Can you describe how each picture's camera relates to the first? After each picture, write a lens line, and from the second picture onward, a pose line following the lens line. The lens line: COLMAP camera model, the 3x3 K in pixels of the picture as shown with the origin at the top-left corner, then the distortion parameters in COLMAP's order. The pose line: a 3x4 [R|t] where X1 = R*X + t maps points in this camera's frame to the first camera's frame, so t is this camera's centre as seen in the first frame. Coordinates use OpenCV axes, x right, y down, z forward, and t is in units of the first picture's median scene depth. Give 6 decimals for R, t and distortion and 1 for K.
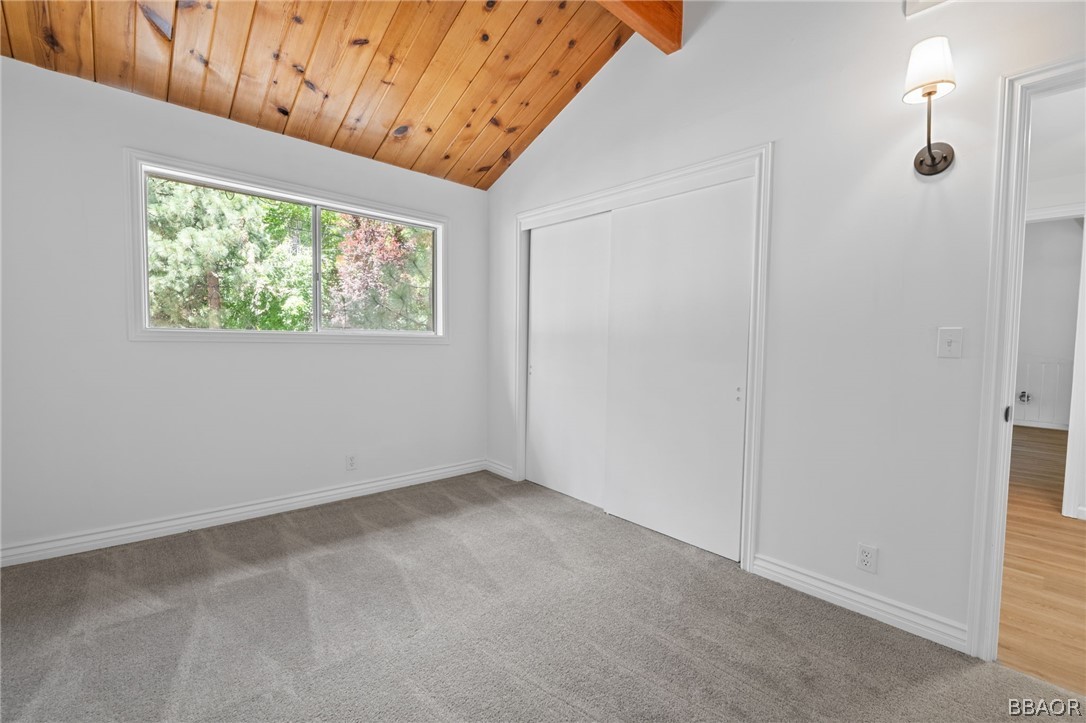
lens RADIAL K [[484.1, 0, 543.0], [0, 484.1, 361.5], [0, 0, 1]] dist [0.000653, 0.000138]
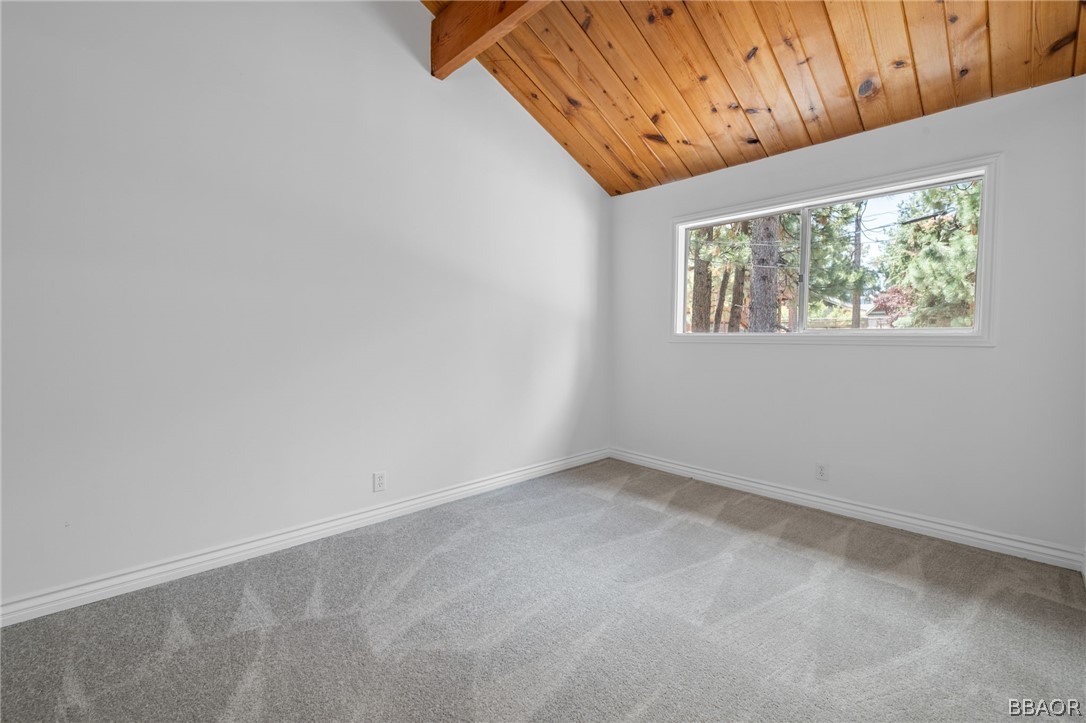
lens RADIAL K [[484.1, 0, 543.0], [0, 484.1, 361.5], [0, 0, 1]] dist [0.000653, 0.000138]
pose [[-0.004190, 0.030150, -0.999537, 0.620743], [-0.049697, 0.998304, 0.030321, -0.006575], [0.998756, 0.049801, -0.002684, 0.530828]]
